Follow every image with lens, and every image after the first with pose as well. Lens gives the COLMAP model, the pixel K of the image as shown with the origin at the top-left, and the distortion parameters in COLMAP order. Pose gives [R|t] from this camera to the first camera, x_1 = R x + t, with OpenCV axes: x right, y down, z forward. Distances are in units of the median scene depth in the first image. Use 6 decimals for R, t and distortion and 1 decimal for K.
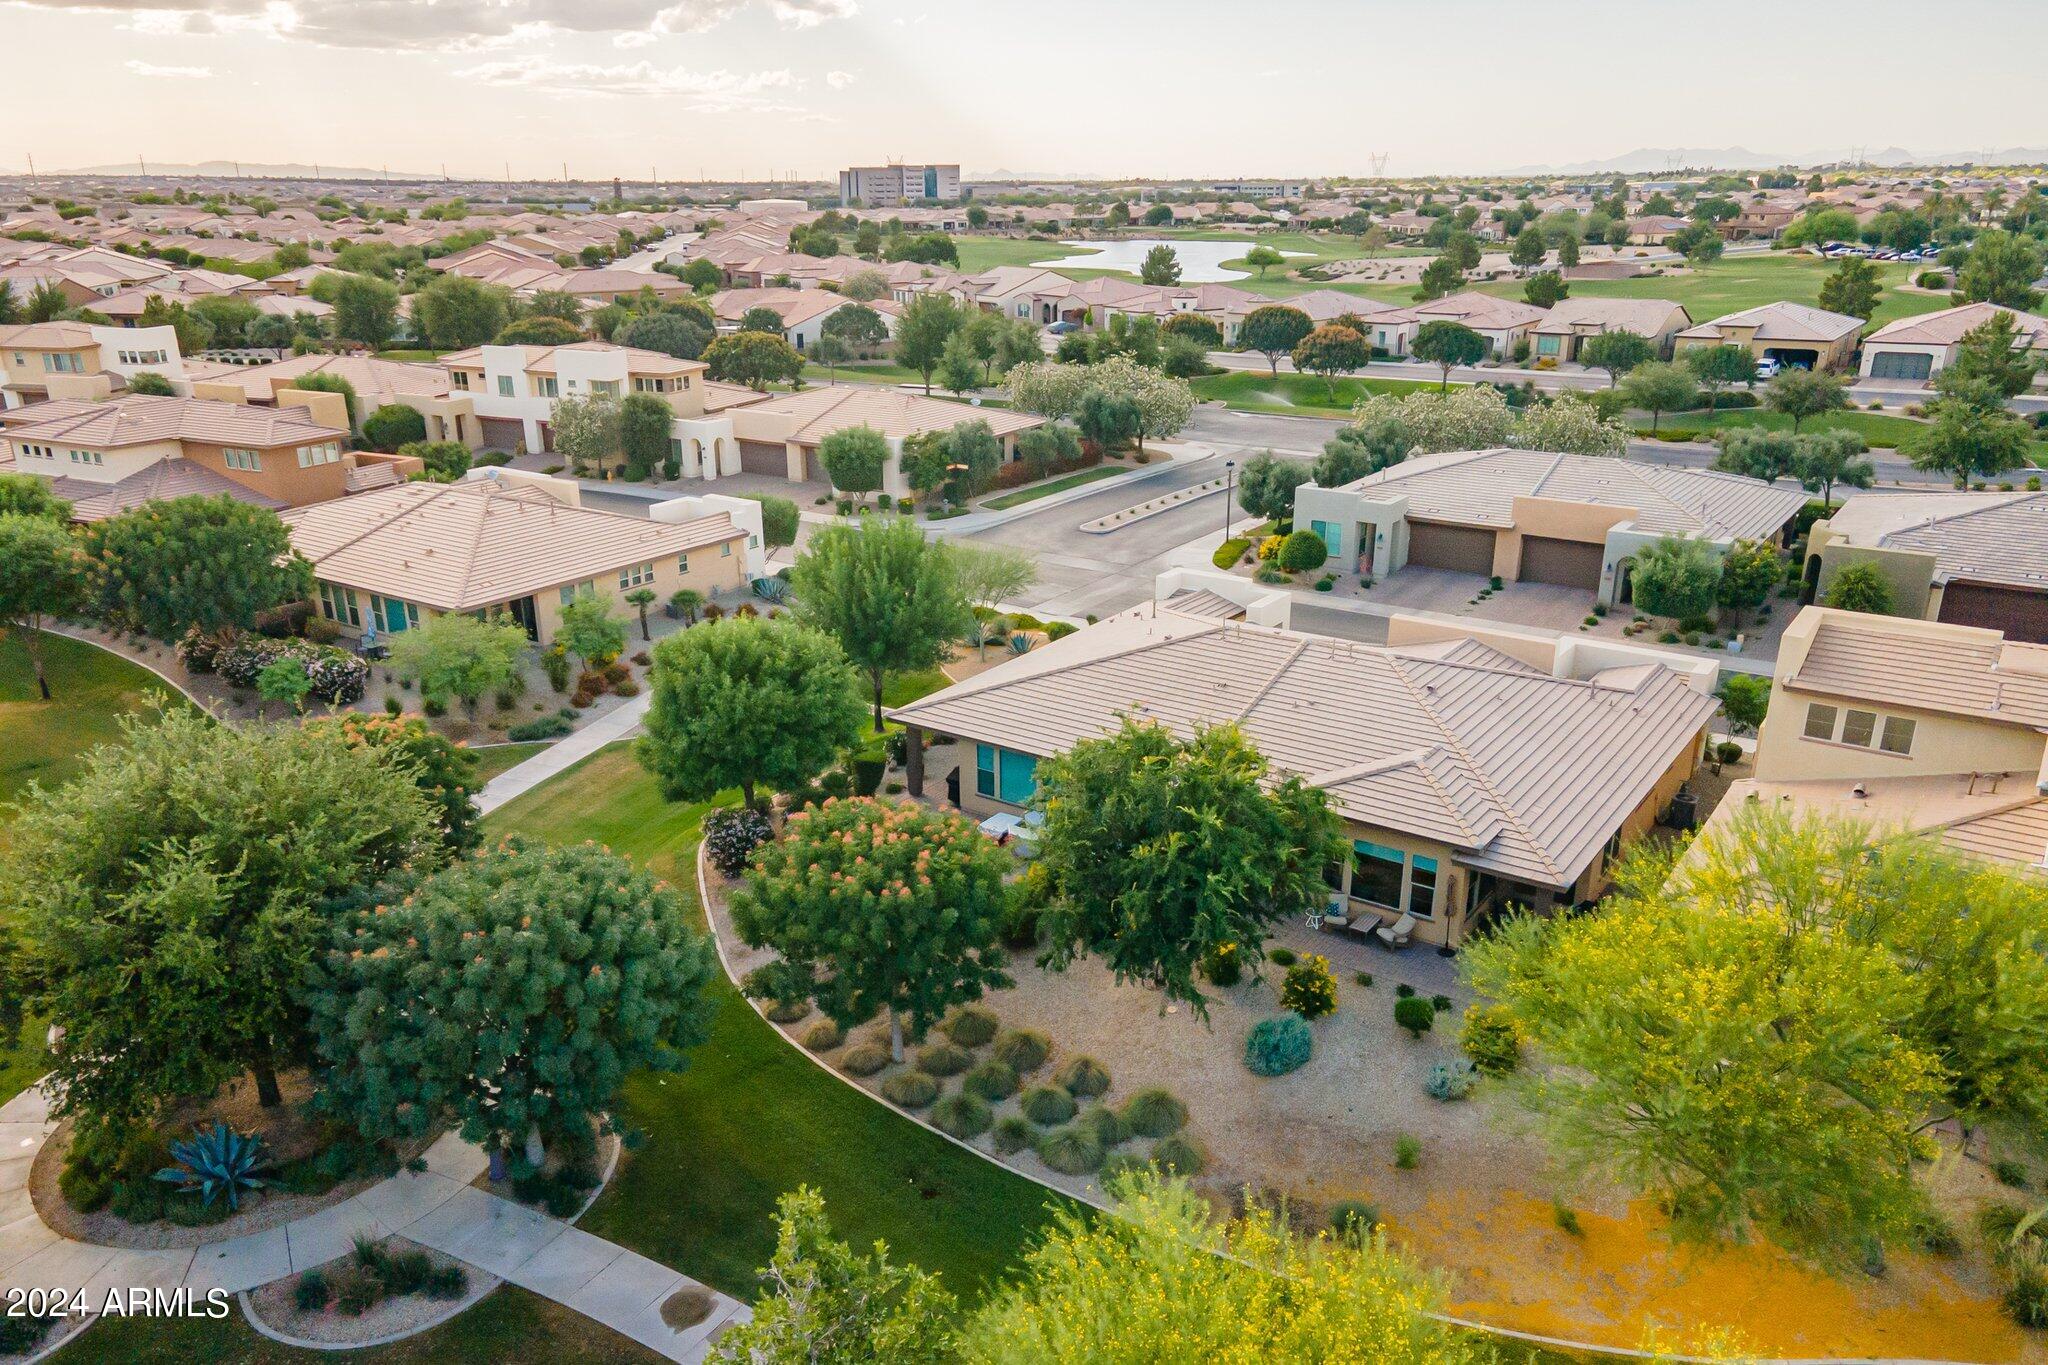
lens RADIAL K [[1472.1, 0, 1022.0], [0, 1472.1, 741.3], [0, 0, 1]] dist [0.050467, 0.000454]
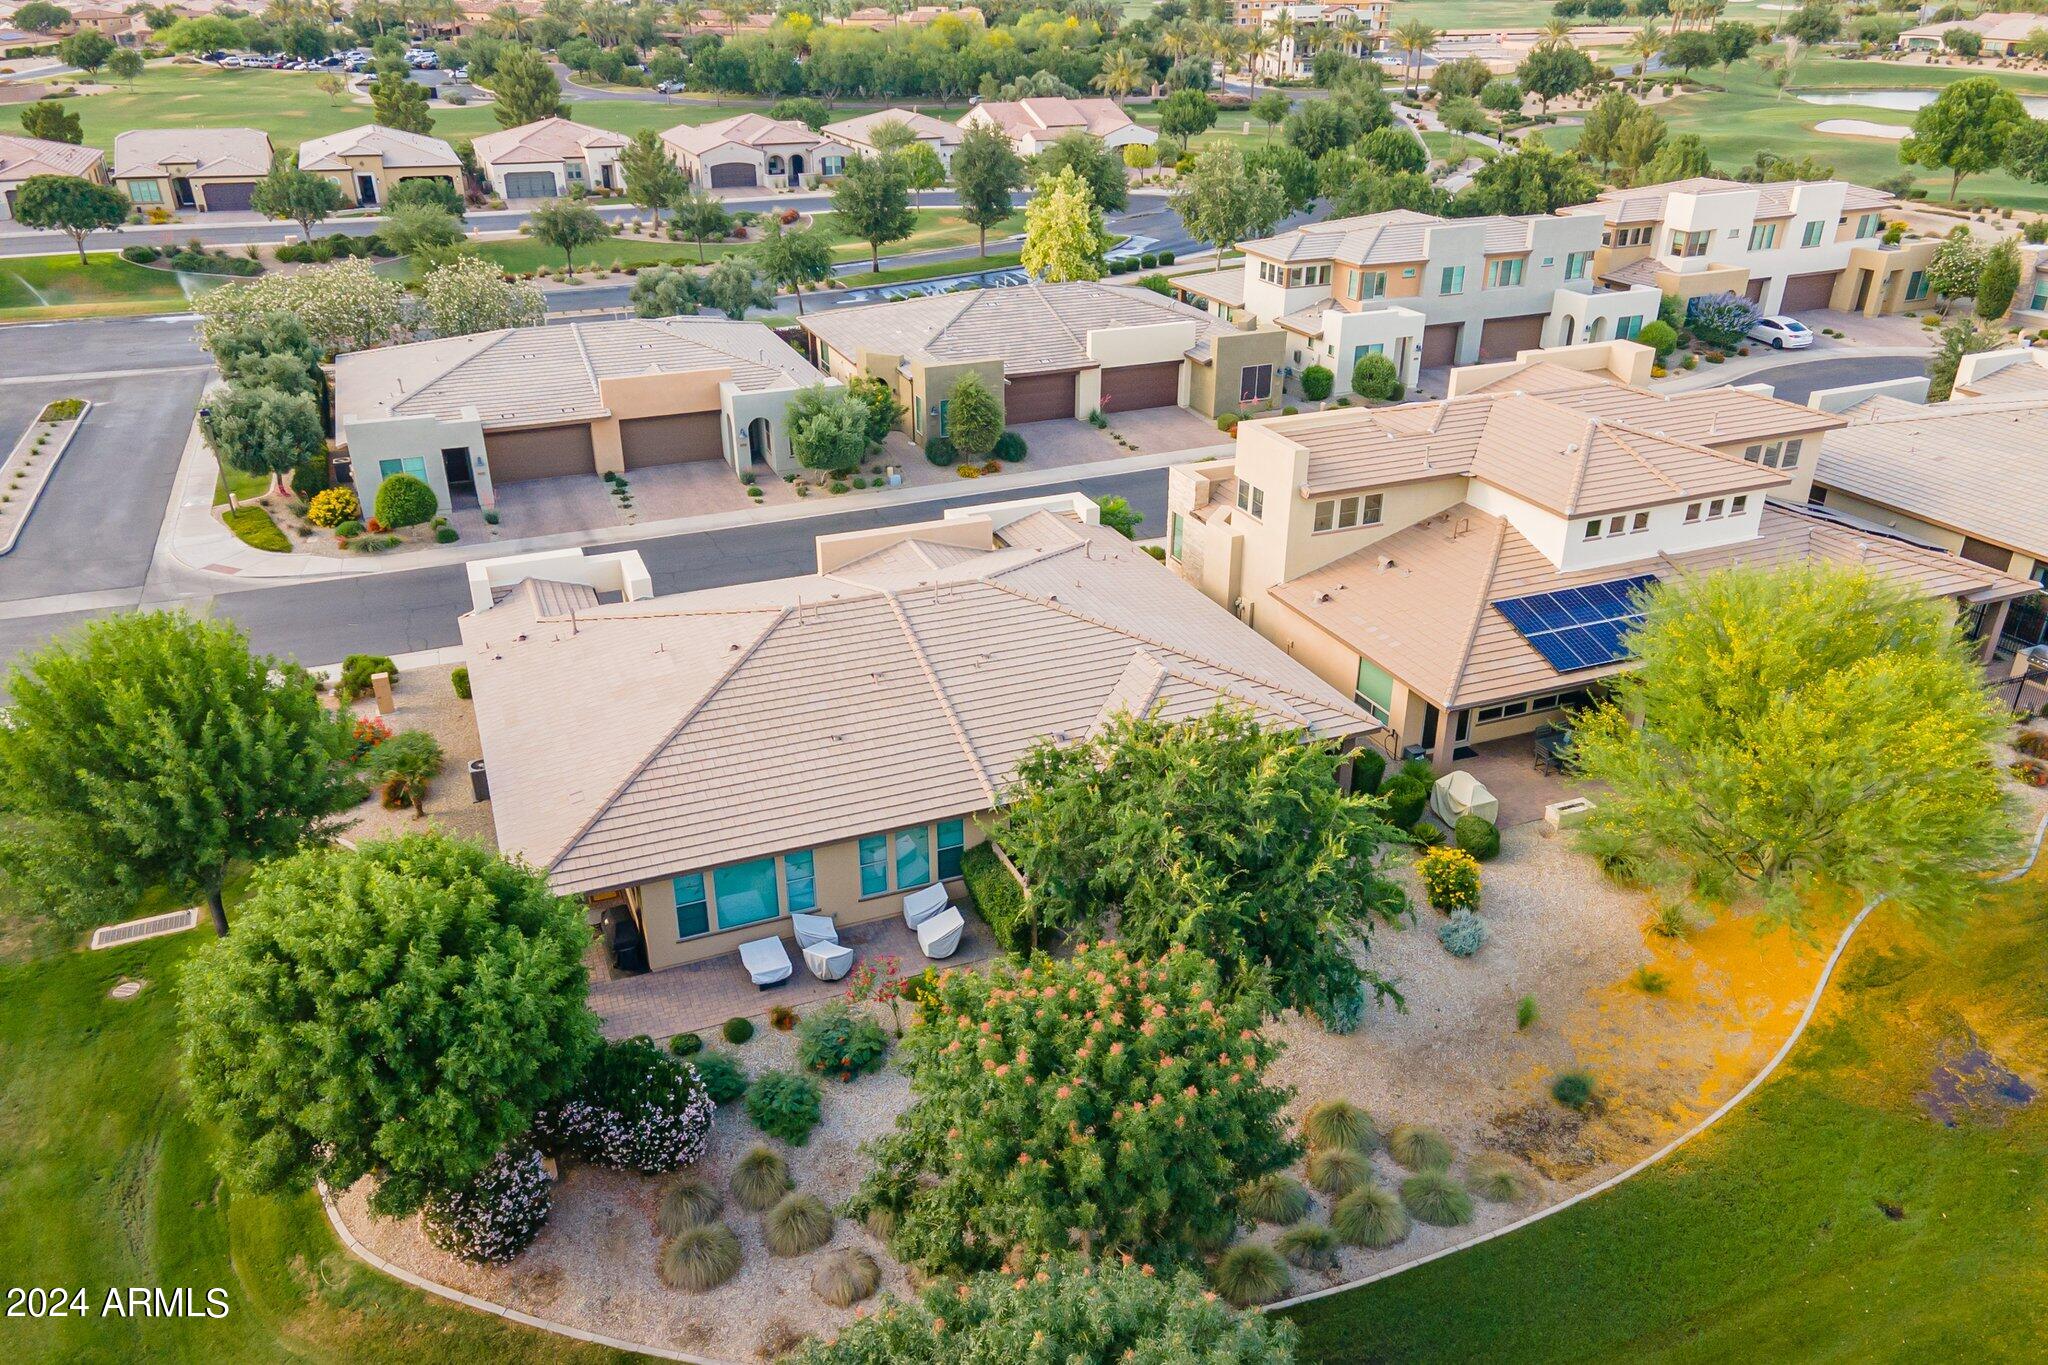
lens RADIAL K [[1472.1, 0, 1022.0], [0, 1472.1, 741.3], [0, 0, 1]] dist [0.050467, 0.000454]
pose [[0.539495, -0.388562, 0.746970, -0.276090], [0.302109, 0.917407, 0.259025, -0.118301], [-0.785923, 0.085924, 0.612325, 0.269692]]
